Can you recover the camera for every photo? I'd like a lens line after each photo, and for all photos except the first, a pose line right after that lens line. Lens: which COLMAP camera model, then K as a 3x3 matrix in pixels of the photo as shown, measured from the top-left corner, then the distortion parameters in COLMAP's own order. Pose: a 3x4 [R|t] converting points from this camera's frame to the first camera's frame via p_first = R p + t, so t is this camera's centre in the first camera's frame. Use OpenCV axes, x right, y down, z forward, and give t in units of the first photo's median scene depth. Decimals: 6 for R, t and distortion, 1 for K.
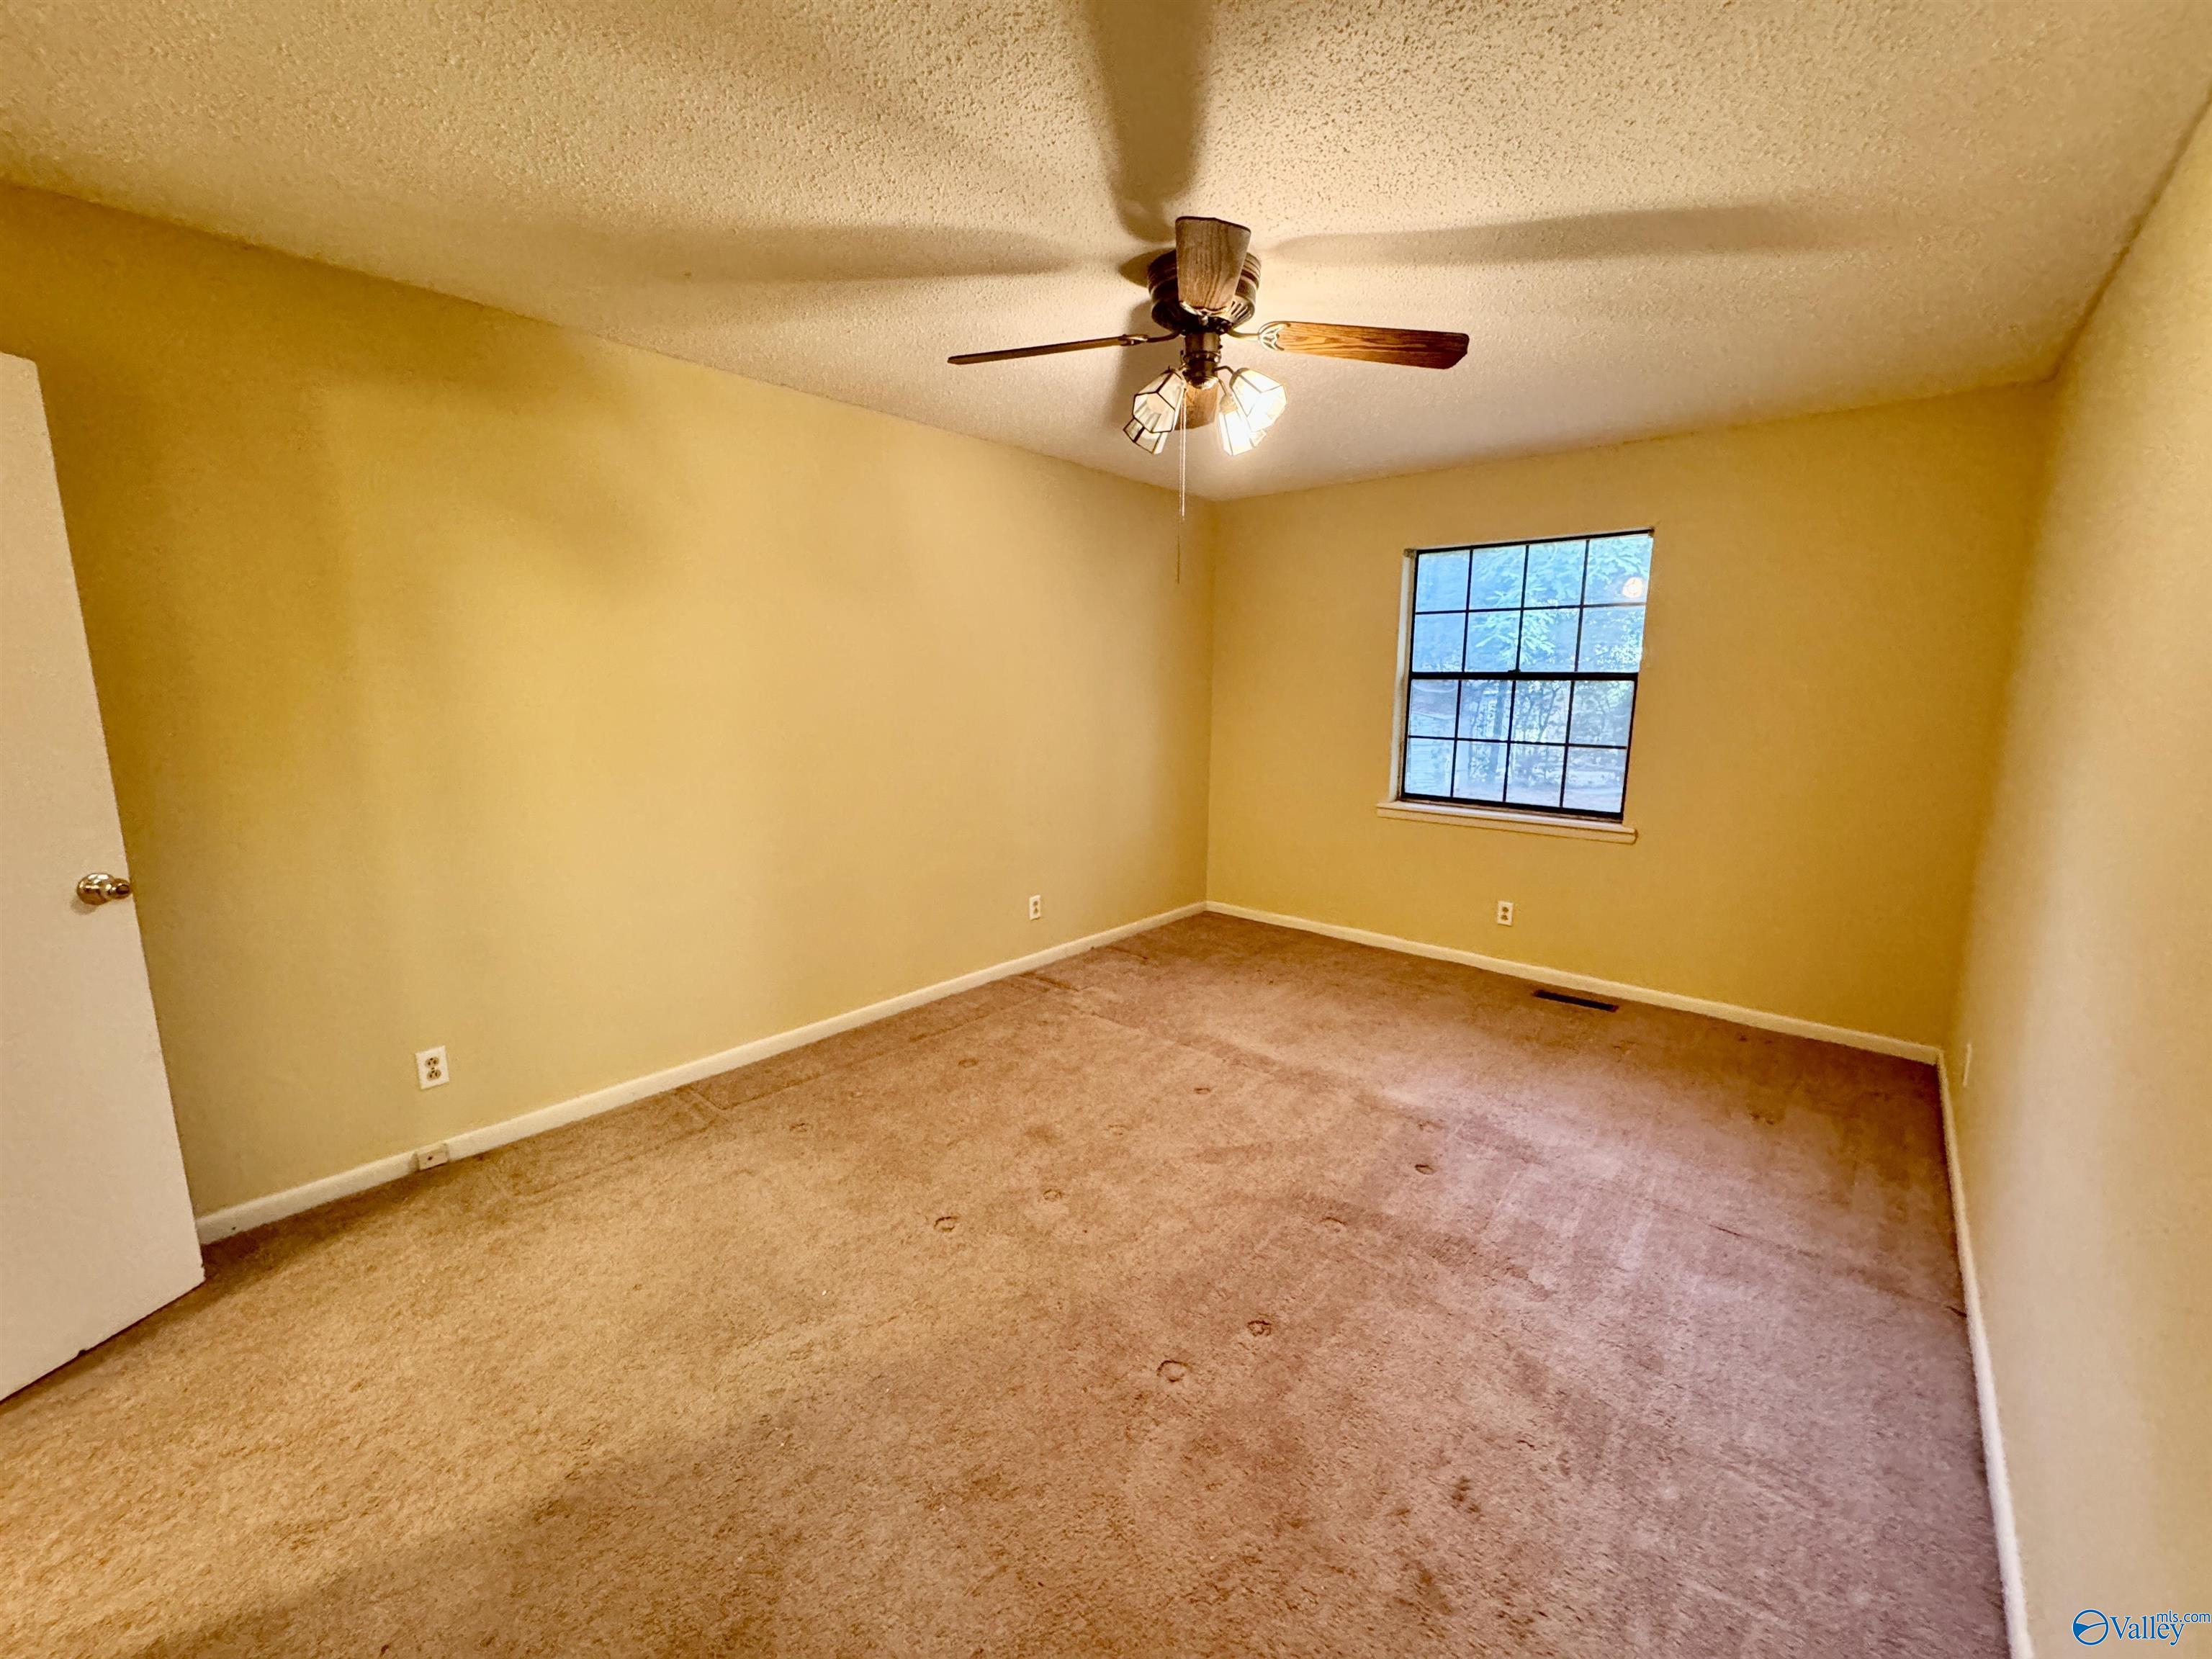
lens RADIAL K [[887.0, 0, 1106.0], [0, 887.0, 829.5], [0, 0, 1]] dist [0.000750, 0.000050]
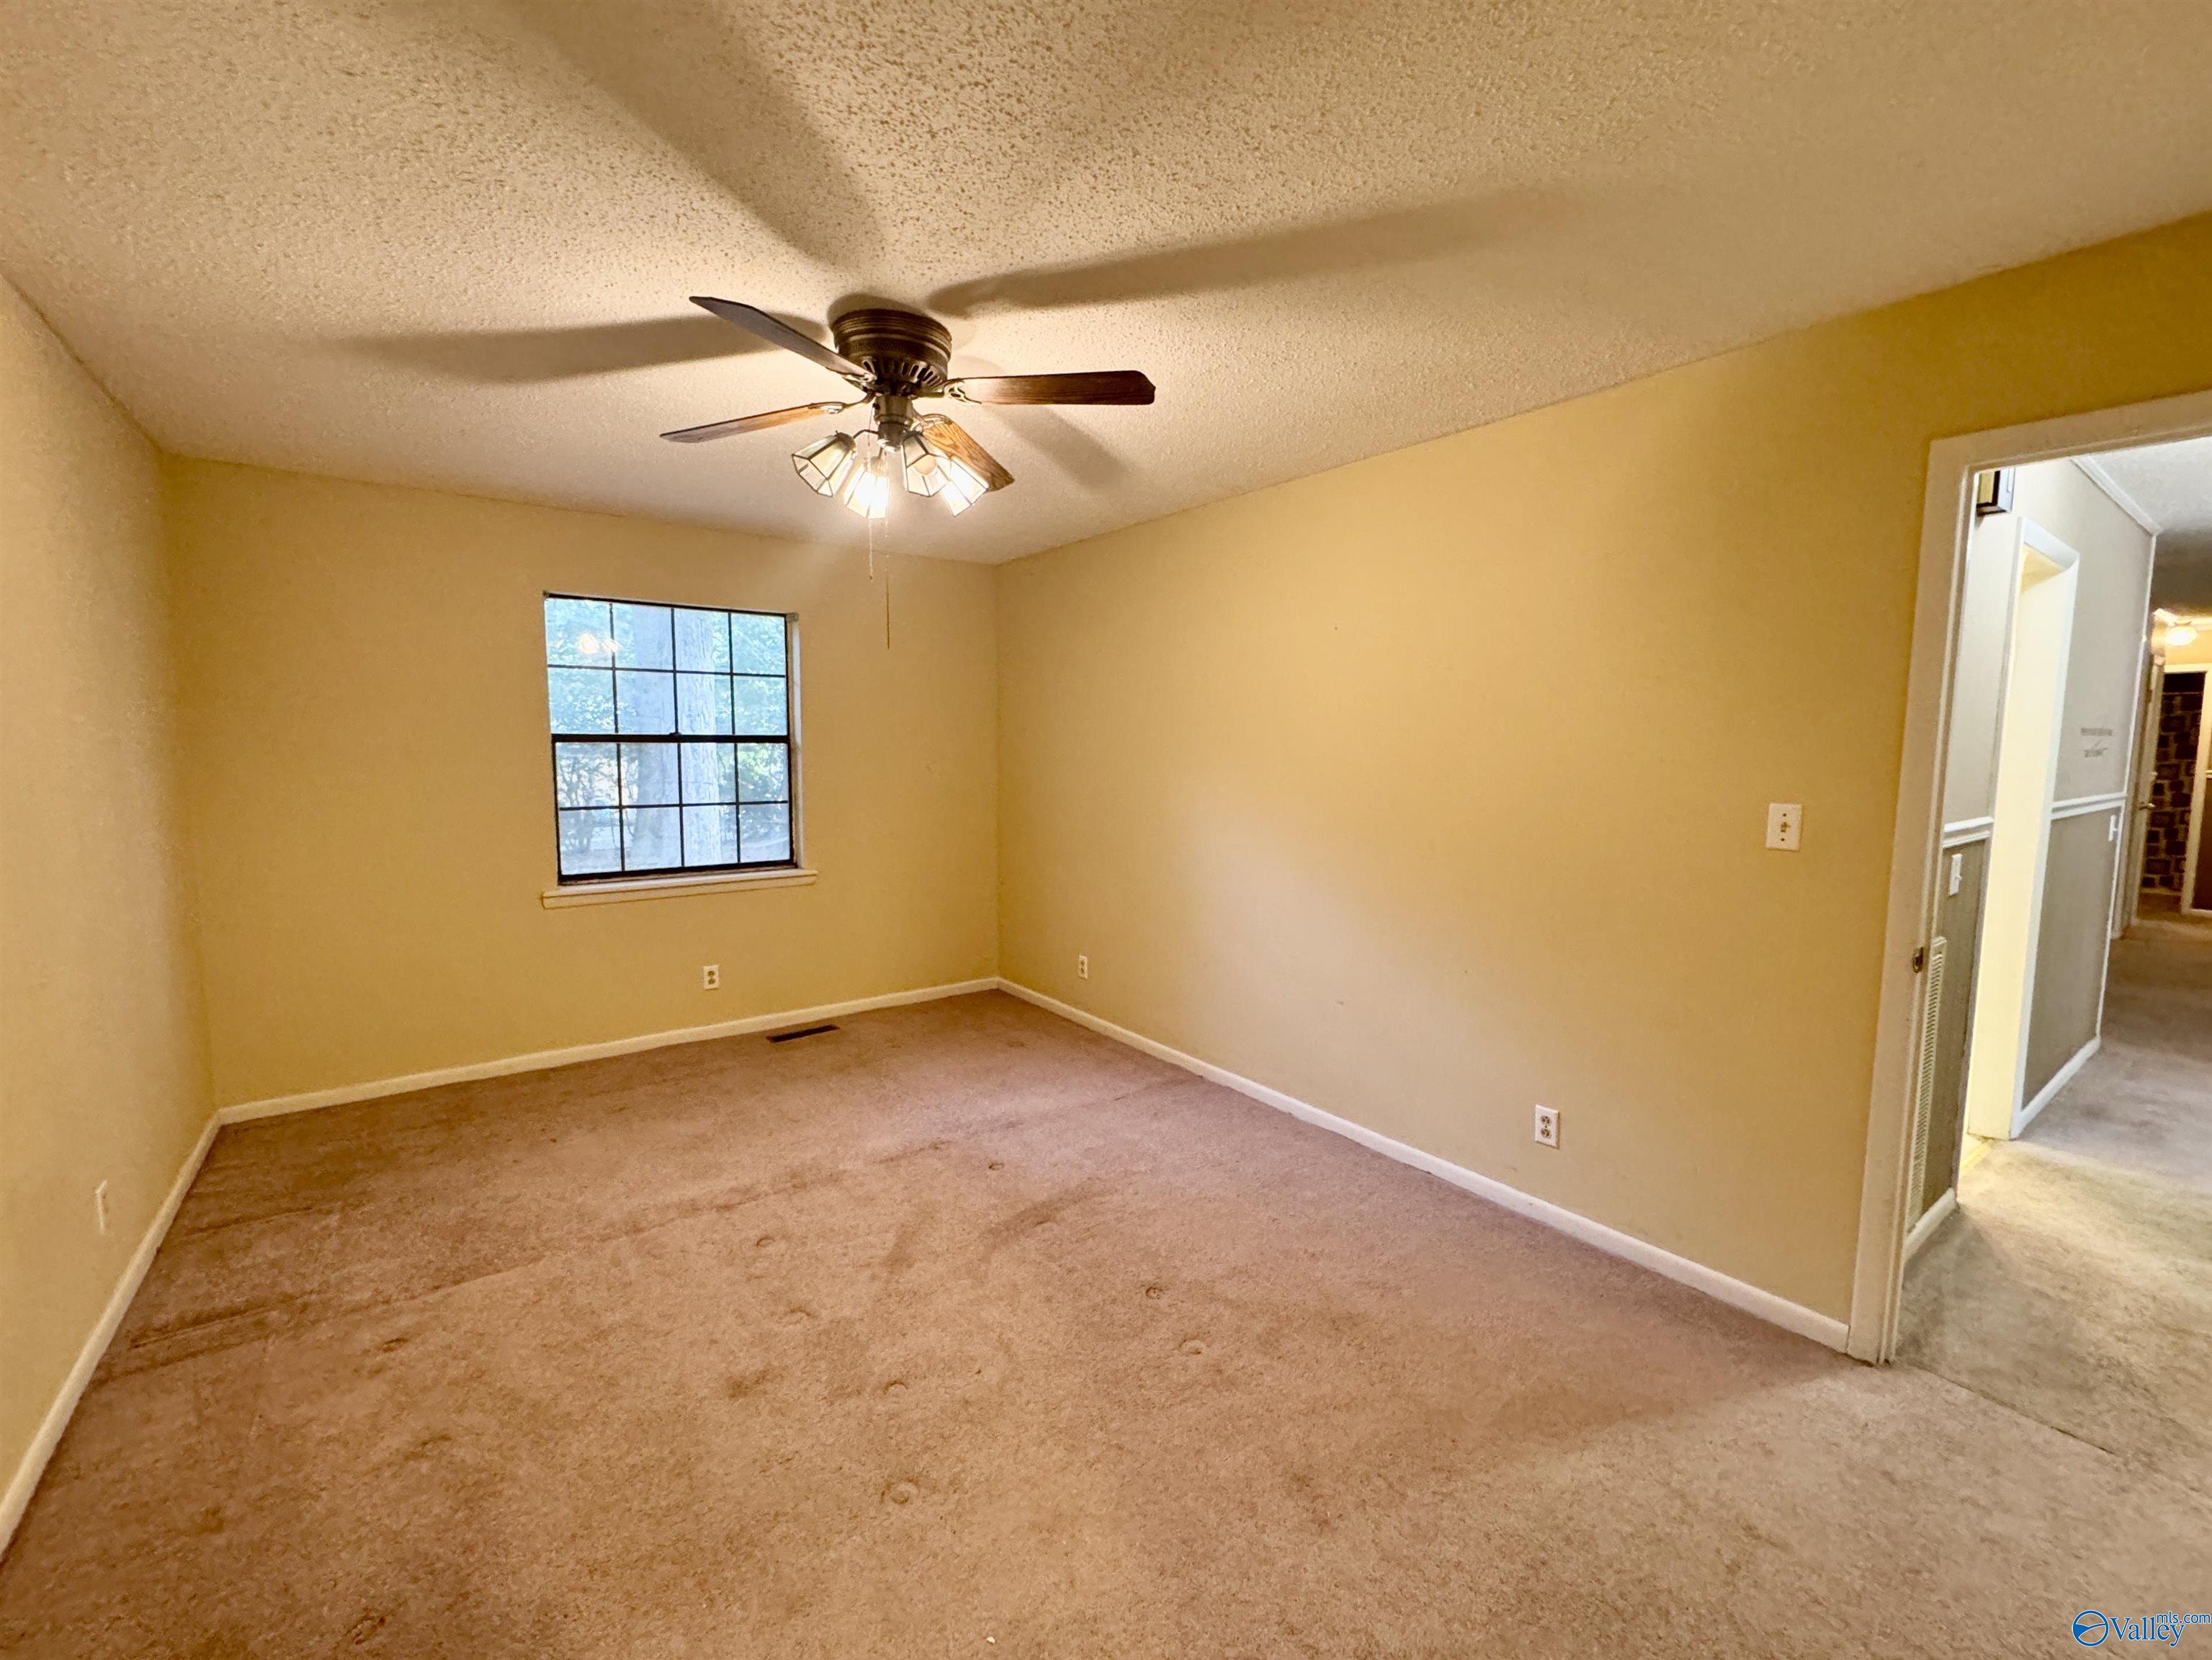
lens RADIAL K [[945.1, 0, 1106.0], [0, 945.1, 830.0], [0, 0, 1]] dist [-0.001733, -0.000206]
pose [[0.211884, -0.100967, 0.972065, -0.508776], [0.163635, 0.984273, 0.066567, -0.071108], [-0.963498, 0.144960, 0.225073, 0.350880]]
